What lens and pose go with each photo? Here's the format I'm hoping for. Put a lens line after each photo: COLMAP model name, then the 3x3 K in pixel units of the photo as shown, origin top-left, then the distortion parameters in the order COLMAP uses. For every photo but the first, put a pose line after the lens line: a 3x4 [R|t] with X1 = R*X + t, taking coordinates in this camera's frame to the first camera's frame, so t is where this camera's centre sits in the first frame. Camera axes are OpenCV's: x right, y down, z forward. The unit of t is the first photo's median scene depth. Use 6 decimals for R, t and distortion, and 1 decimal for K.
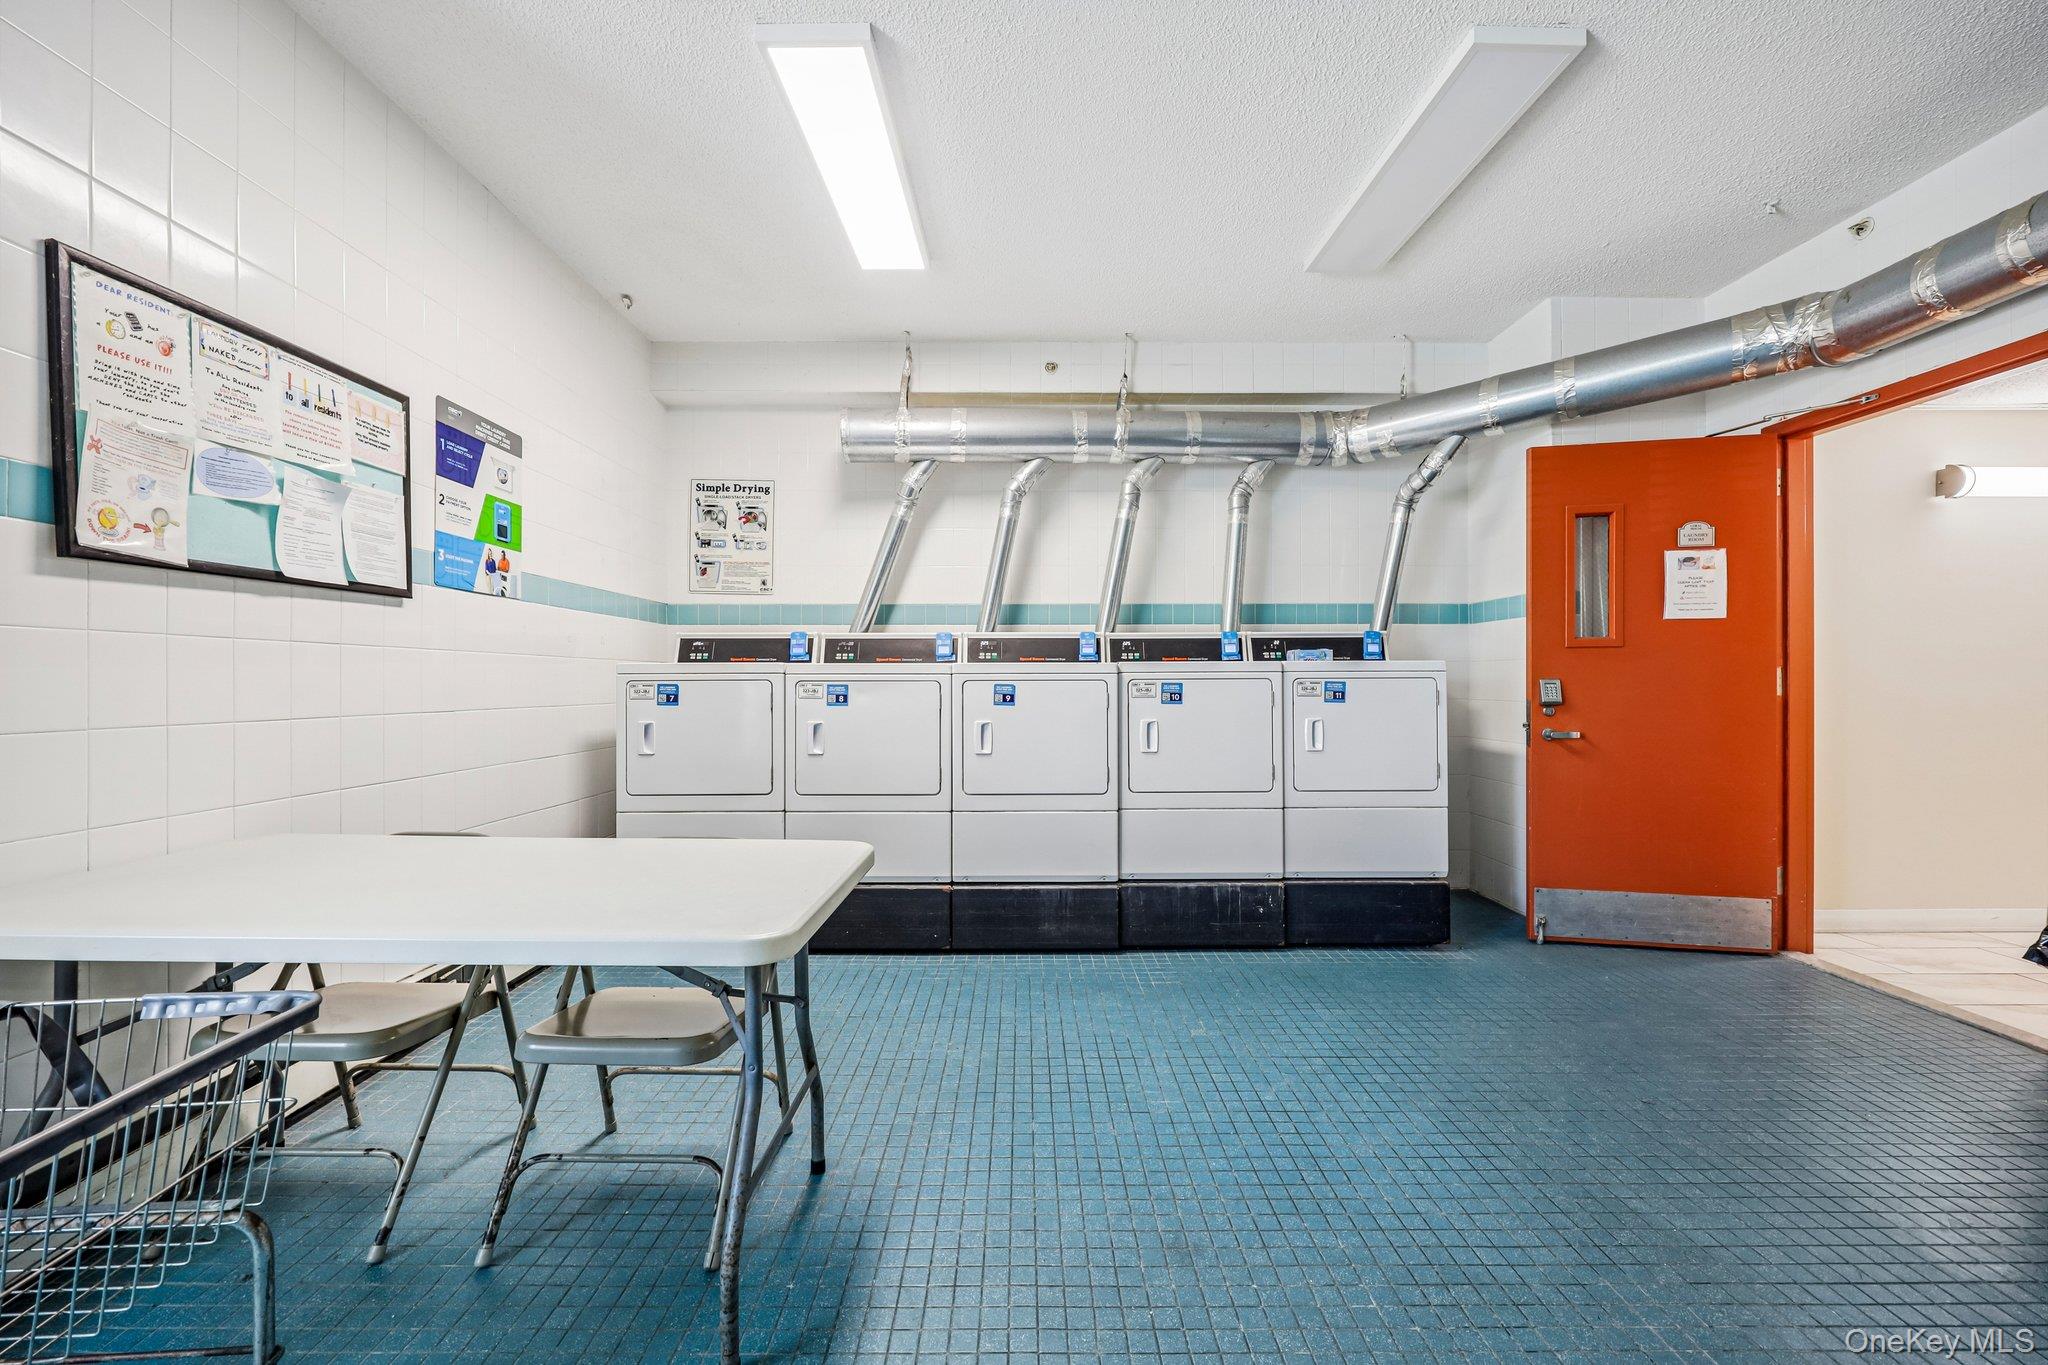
lens RADIAL K [[826.2, 0, 1025.2], [0, 826.2, 677.7], [0, 0, 1]] dist [0.000075, 0.000324]
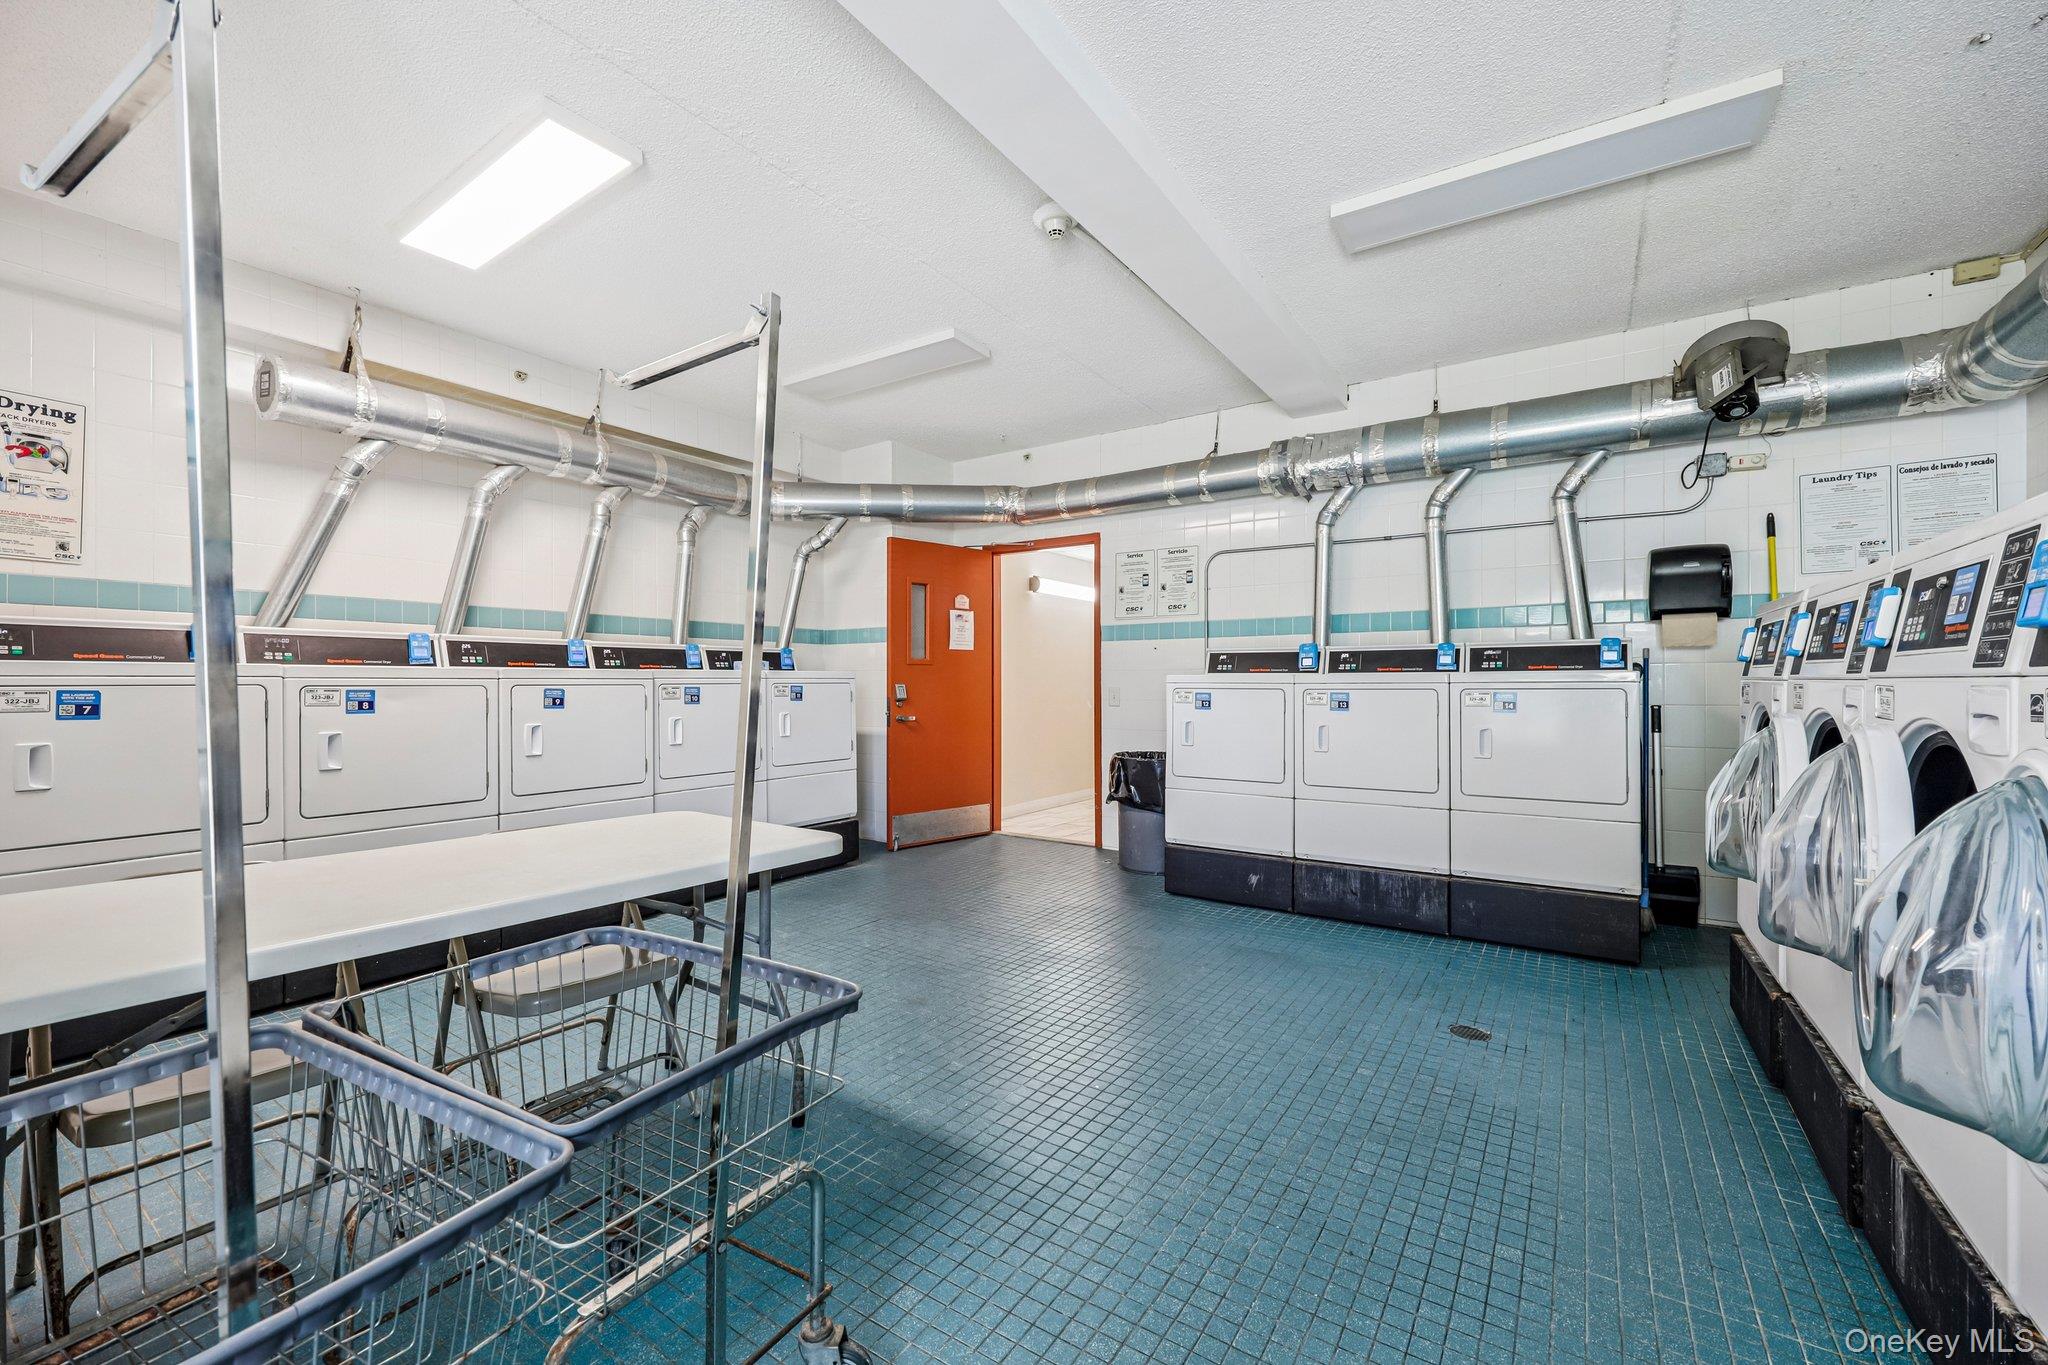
lens RADIAL K [[824.6, 0, 1028.7], [0, 824.6, 684.4], [0, 0, 1]] dist [0.000091, 0.000273]
pose [[0.557155, 0.000063, 0.830408, -0.517262], [0.000456, 1.000000, -0.000382, 0.003102], [-0.830408, 0.000591, 0.557155, -0.086903]]
